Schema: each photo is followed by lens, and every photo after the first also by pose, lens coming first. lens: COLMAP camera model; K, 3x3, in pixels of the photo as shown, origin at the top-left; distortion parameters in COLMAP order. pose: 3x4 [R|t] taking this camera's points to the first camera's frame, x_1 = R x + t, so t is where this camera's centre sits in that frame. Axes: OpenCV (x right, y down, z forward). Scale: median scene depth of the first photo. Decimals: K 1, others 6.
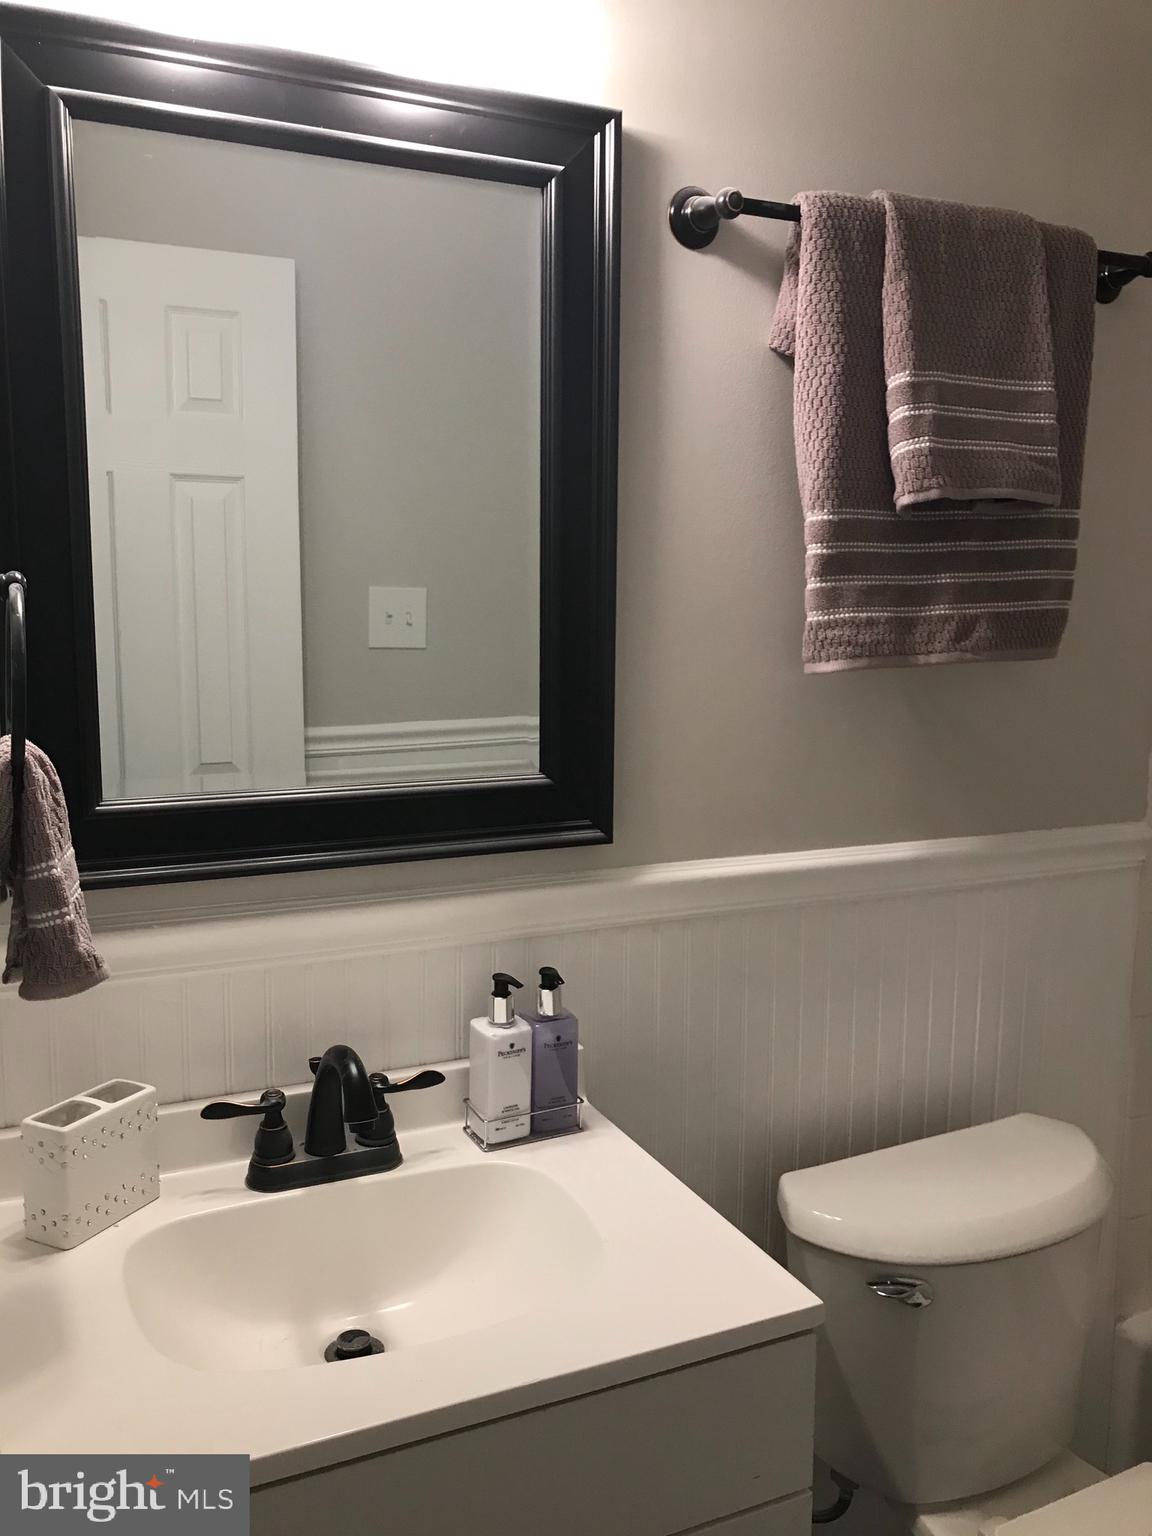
lens RADIAL K [[1291.0, 0, 577.7], [0, 1291.0, 739.2], [0, 0, 1]] dist [-0.017593, -0.000646]
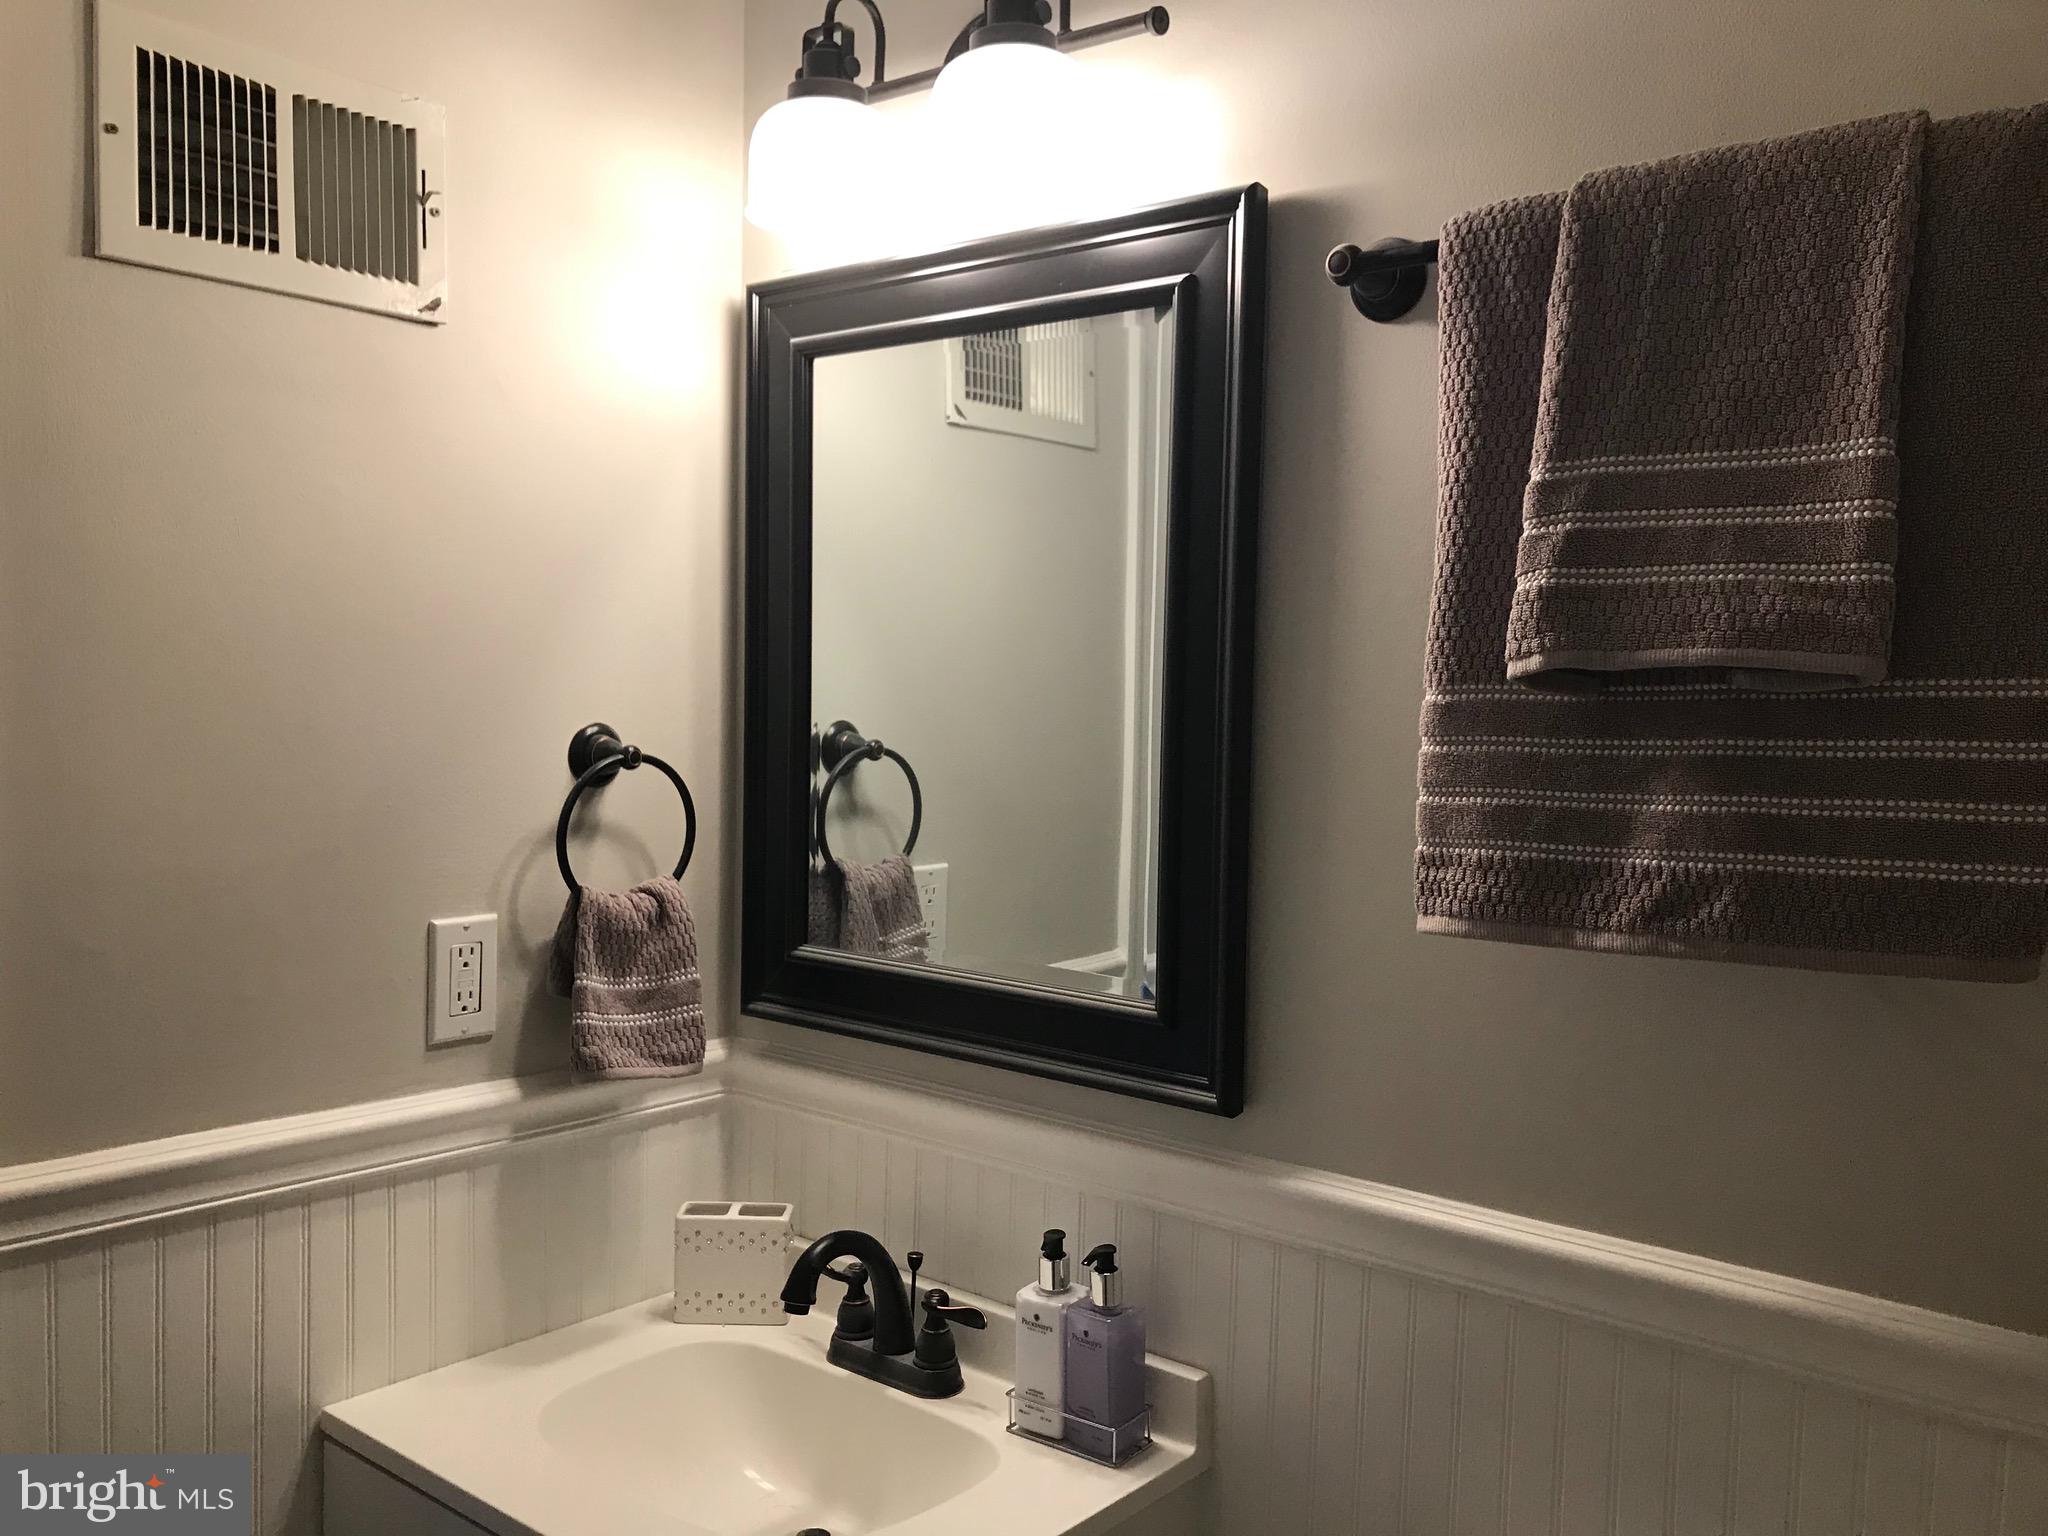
lens RADIAL K [[1721.3, 0, 1022.5], [0, 1721.3, 776.2], [0, 0, 1]] dist [-0.017593, -0.000646]
pose [[0.426929, 0.050574, -0.902870, 0.902042], [-0.128674, 0.991673, -0.005296, -0.102354], [0.895083, 0.118437, 0.429882, 0.443987]]
